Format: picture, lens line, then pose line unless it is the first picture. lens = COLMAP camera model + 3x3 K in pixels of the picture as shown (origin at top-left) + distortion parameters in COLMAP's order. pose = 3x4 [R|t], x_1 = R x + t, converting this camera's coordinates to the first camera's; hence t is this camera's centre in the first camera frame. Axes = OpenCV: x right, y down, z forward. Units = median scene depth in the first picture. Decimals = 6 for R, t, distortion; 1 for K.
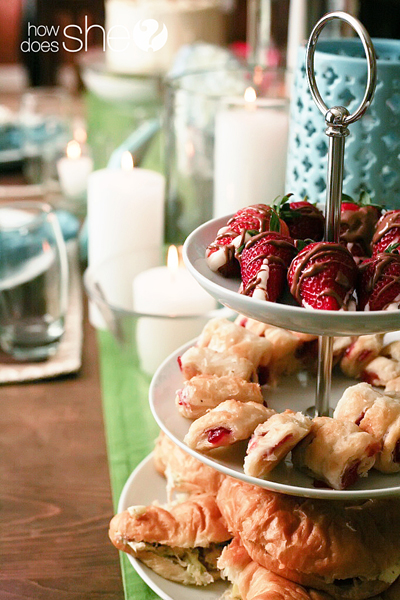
lens RADIAL K [[903.4, 0, 200.0], [0, 903.4, 300.0], [0, 0, 1]] dist [-0.142101, 0.099264]
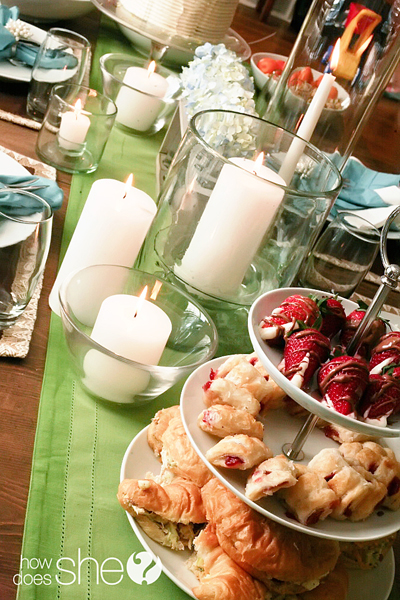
lens RADIAL K [[886.0, 0, 200.0], [0, 886.0, 300.0], [0, 0, 1]] dist [-0.102624, -0.095015]
pose [[0.936527, 0.312940, 0.158070, -0.305003], [-0.330633, 0.938306, 0.101306, -0.193755], [-0.116616, -0.147139, 0.982217, -0.273693]]
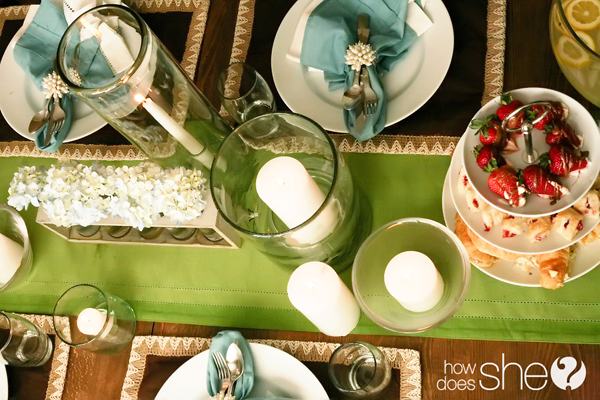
lens RADIAL K [[903.4, 0, 300.0], [0, 903.4, 200.0], [0, 0, 1]] dist [-0.142101, 0.099264]
pose [[0.192795, -0.943201, 0.270558, -0.656995], [0.639225, 0.329923, 0.694653, -1.873137], [-0.744461, 0.039022, 0.666525, -0.010165]]
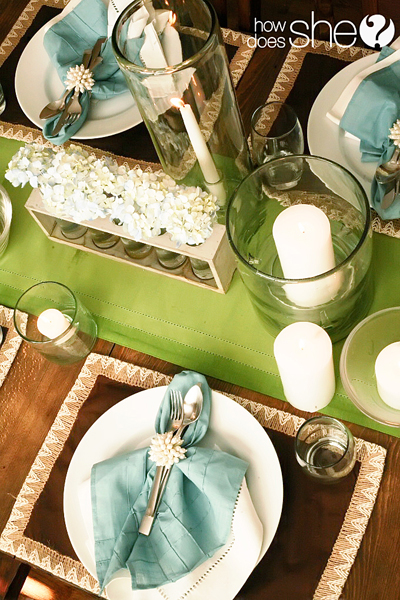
lens RADIAL K [[903.4, 0, 200.0], [0, 903.4, 300.0], [0, 0, 1]] dist [-0.142101, 0.099264]
pose [[0.458528, -0.848950, 0.262747, -0.813423], [0.542405, 0.501552, 0.673975, -1.802233], [-0.703952, -0.166521, 0.690451, 0.229898]]
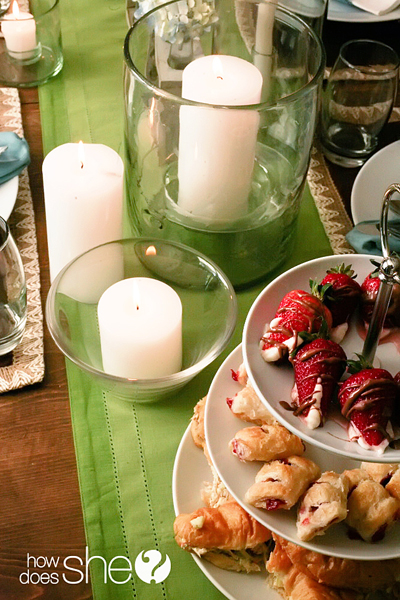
lens RADIAL K [[950.5, 0, 200.0], [0, 950.5, 300.0], [0, 0, 1]] dist [-0.169225, 0.088317]
pose [[0.996341, -0.042695, 0.074036, -0.159685], [0.008136, 0.909727, 0.415128, -0.618204], [-0.085076, -0.413007, 0.906746, -0.050253]]
